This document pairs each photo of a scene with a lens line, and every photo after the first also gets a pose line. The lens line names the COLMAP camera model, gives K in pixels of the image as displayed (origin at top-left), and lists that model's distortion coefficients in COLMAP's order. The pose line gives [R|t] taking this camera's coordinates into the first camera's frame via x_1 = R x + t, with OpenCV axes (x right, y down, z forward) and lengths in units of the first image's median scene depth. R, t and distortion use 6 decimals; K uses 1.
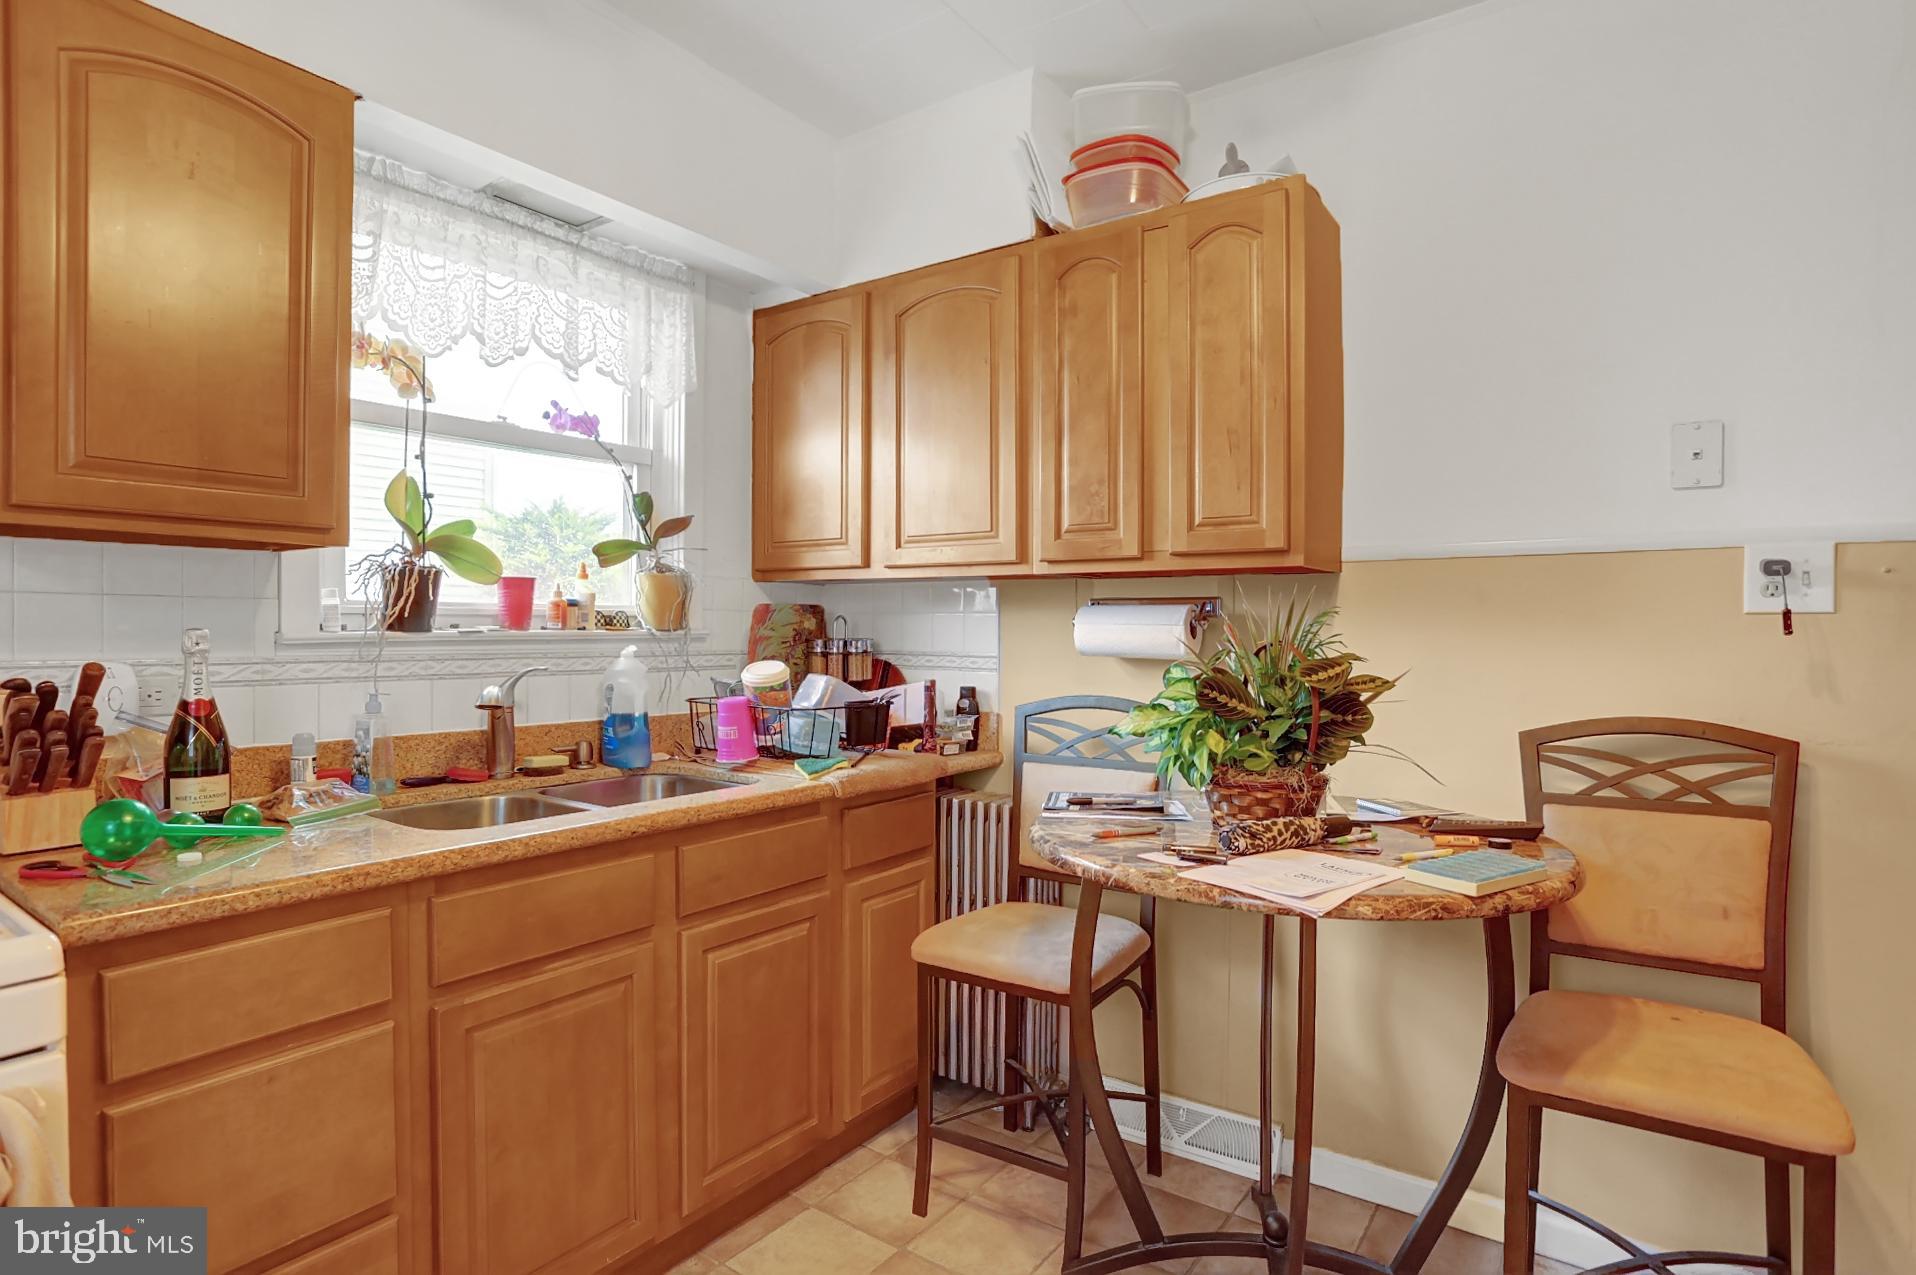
lens RADIAL K [[1006.7, 0, 966.8], [0, 1006.7, 633.3], [0, 0, 1]] dist [-0.060542, 0.038213]
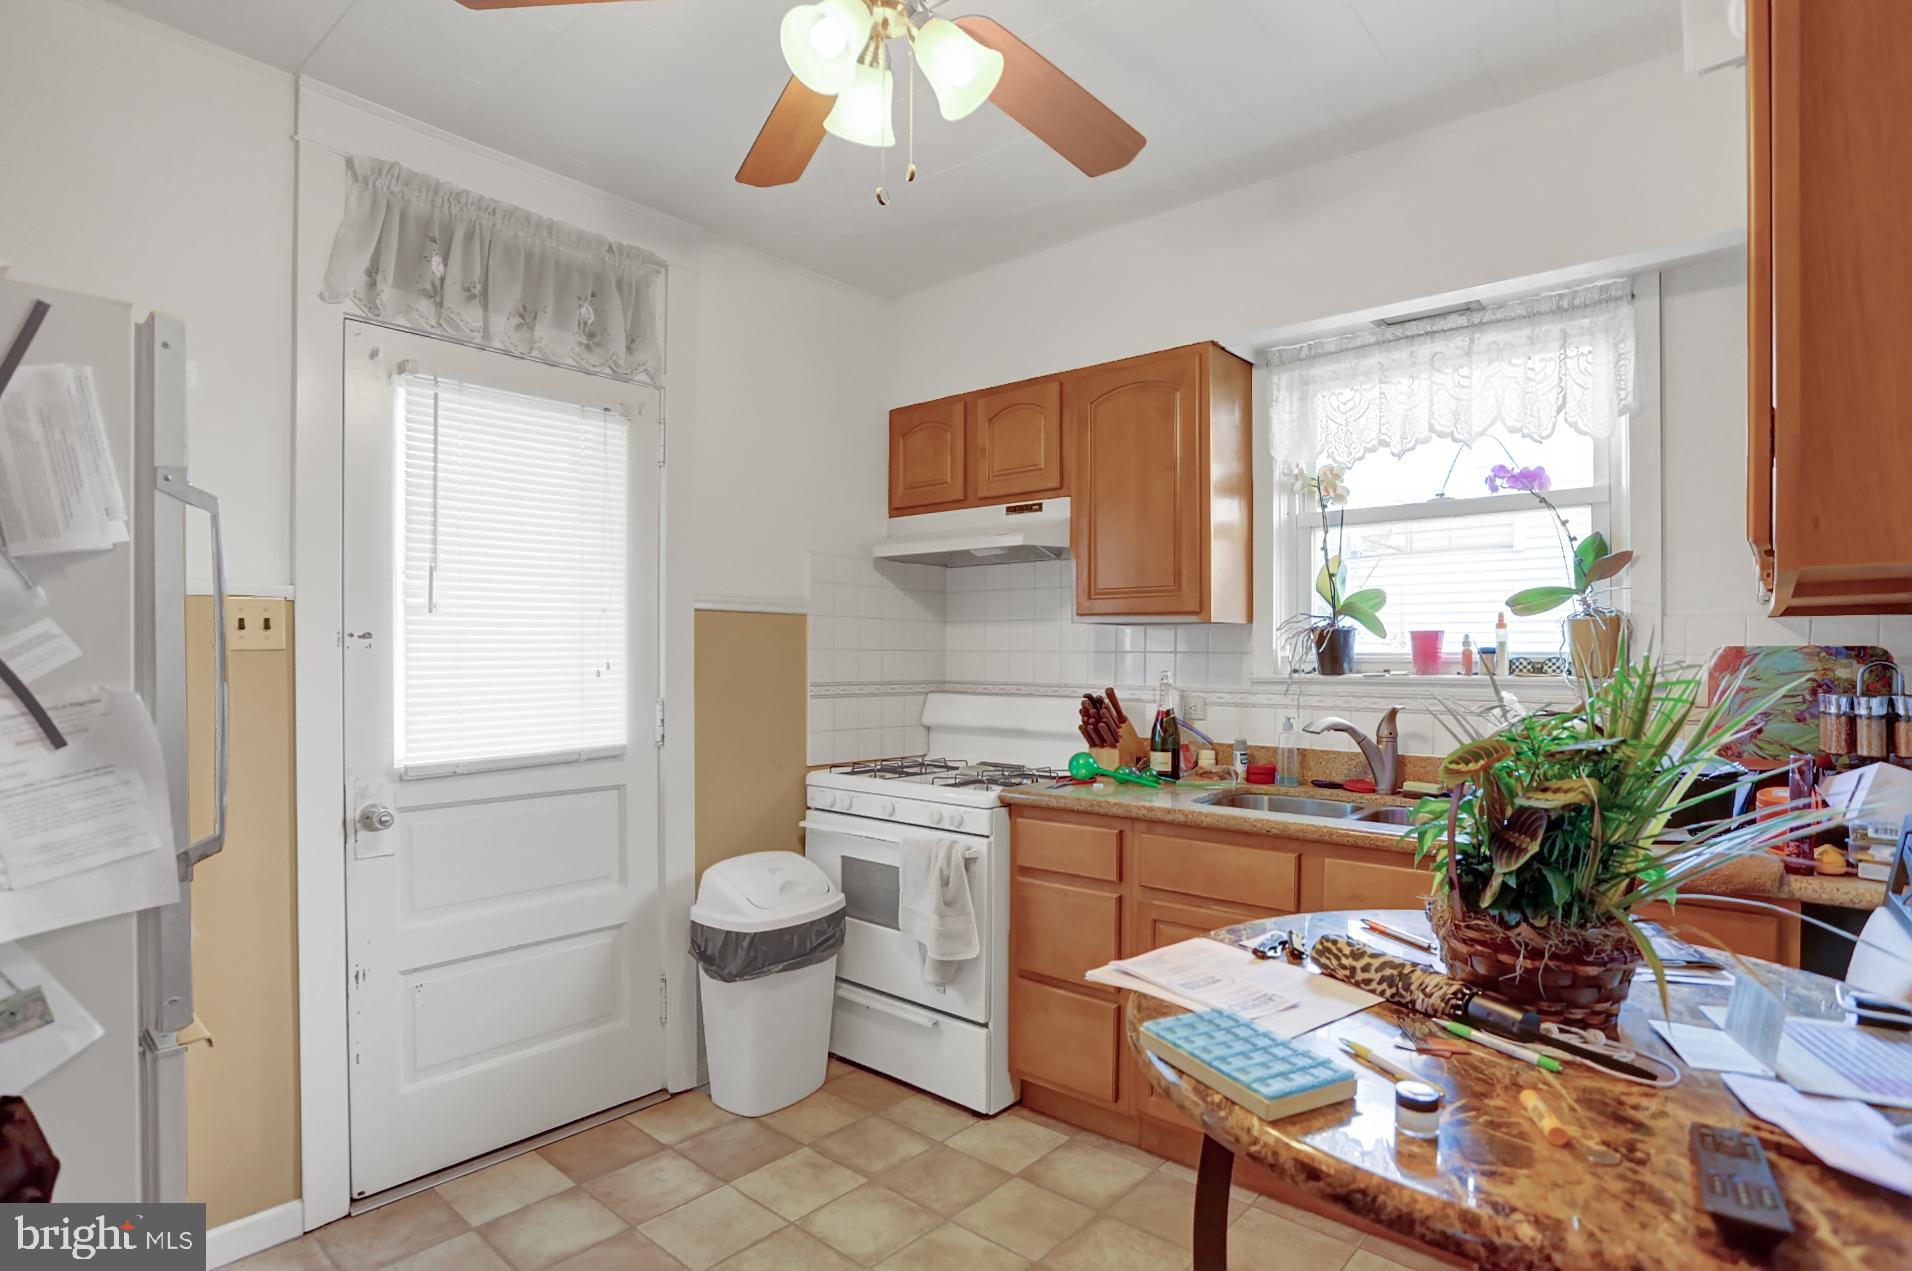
lens RADIAL K [[979.4, 0, 956.4], [0, 979.4, 663.5], [0, 0, 1]] dist [-0.051903, 0.034696]
pose [[-0.101774, -0.000132, -0.994808, 0.805743], [-0.012242, 0.999924, 0.001120, -0.012156], [0.994732, 0.012292, -0.101768, 0.602360]]
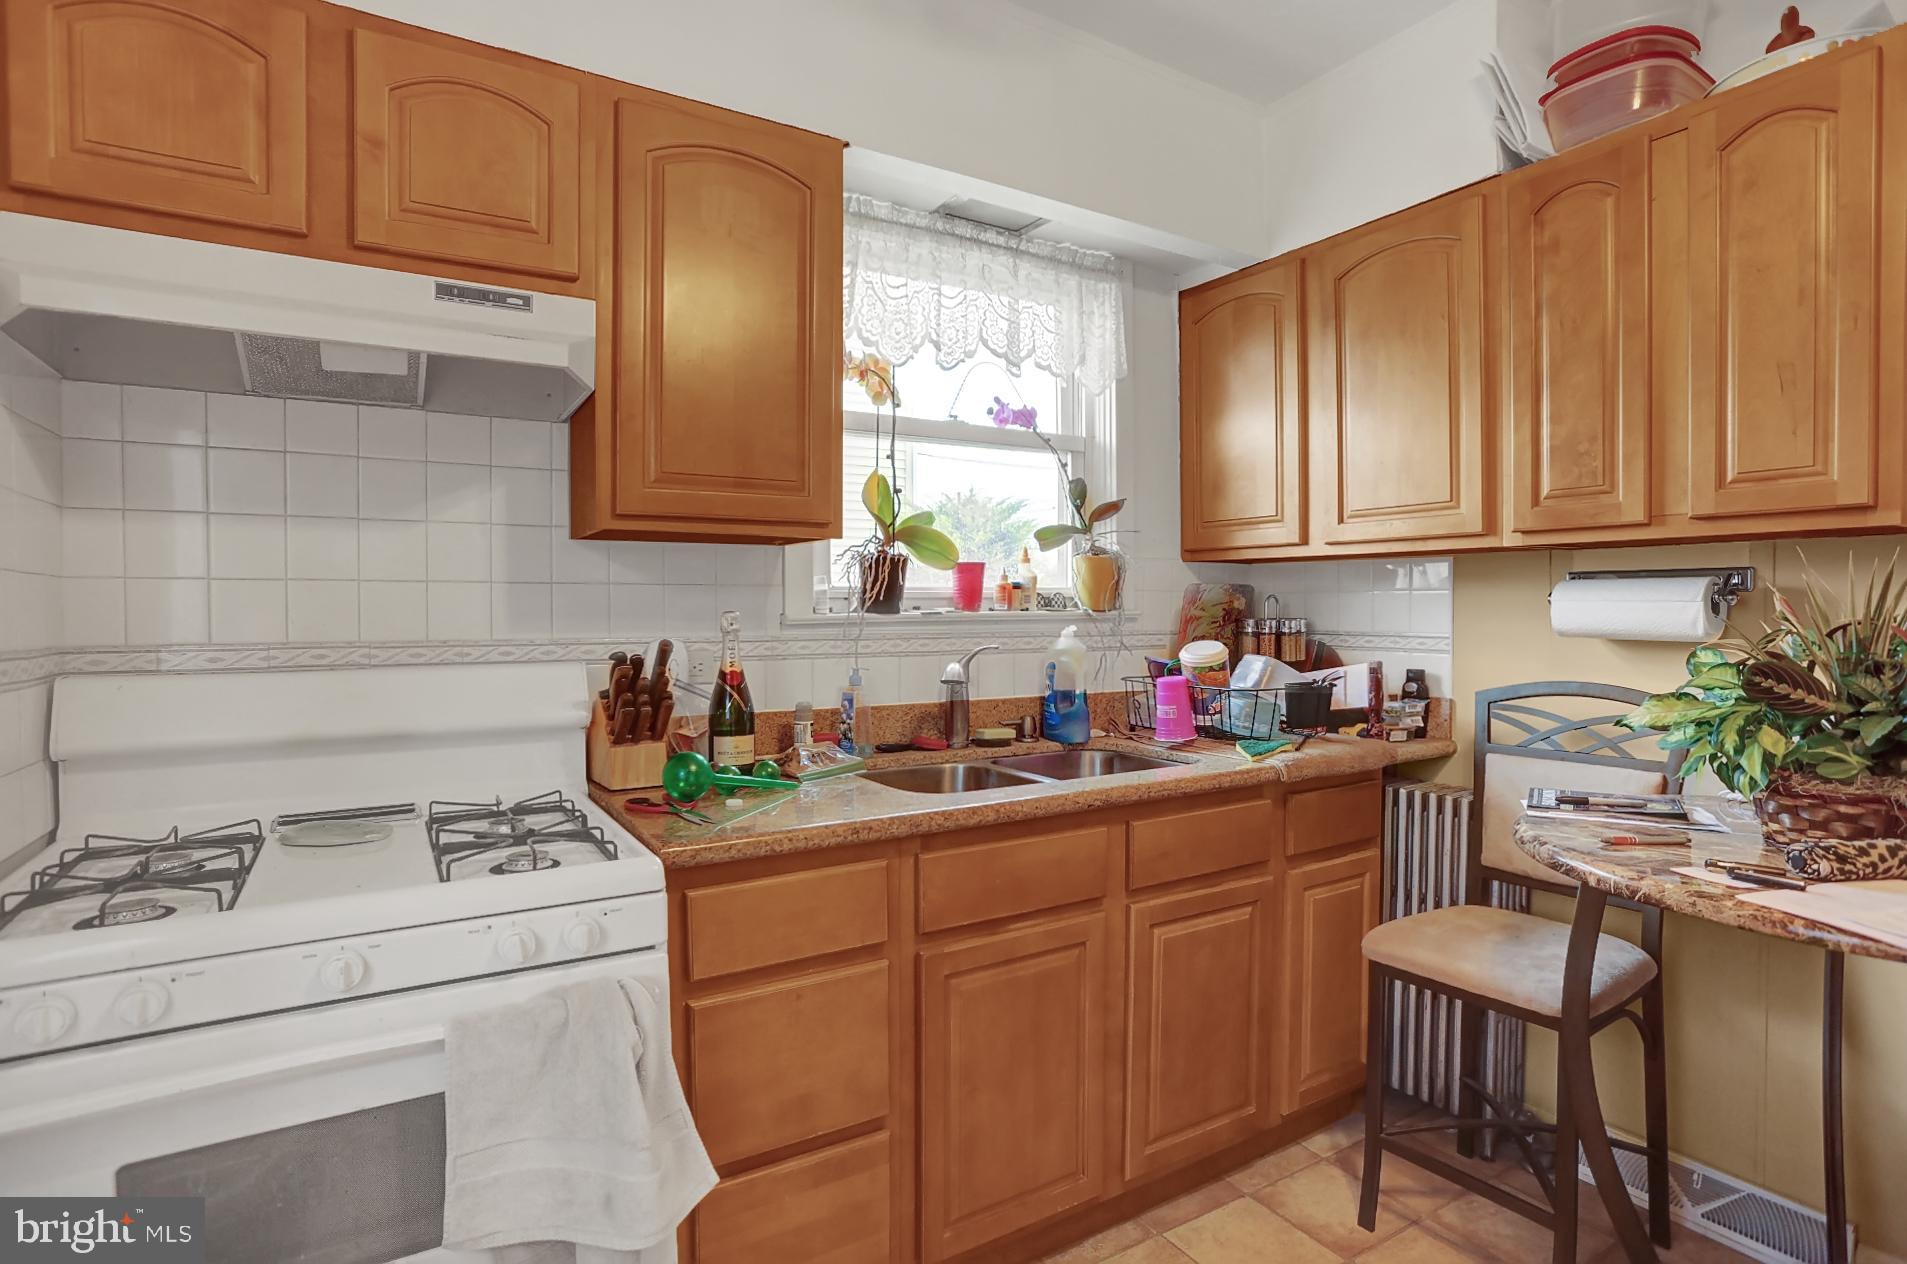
lens RADIAL K [[993.0, 0, 956.7], [0, 993.0, 618.4], [0, 0, 1]] dist [-0.061465, 0.040289]
pose [[0.922244, -0.003738, -0.386591, -0.050285], [0.005550, 0.999978, 0.003573, 0.000377], [0.386569, -0.005441, 0.922244, -0.001969]]
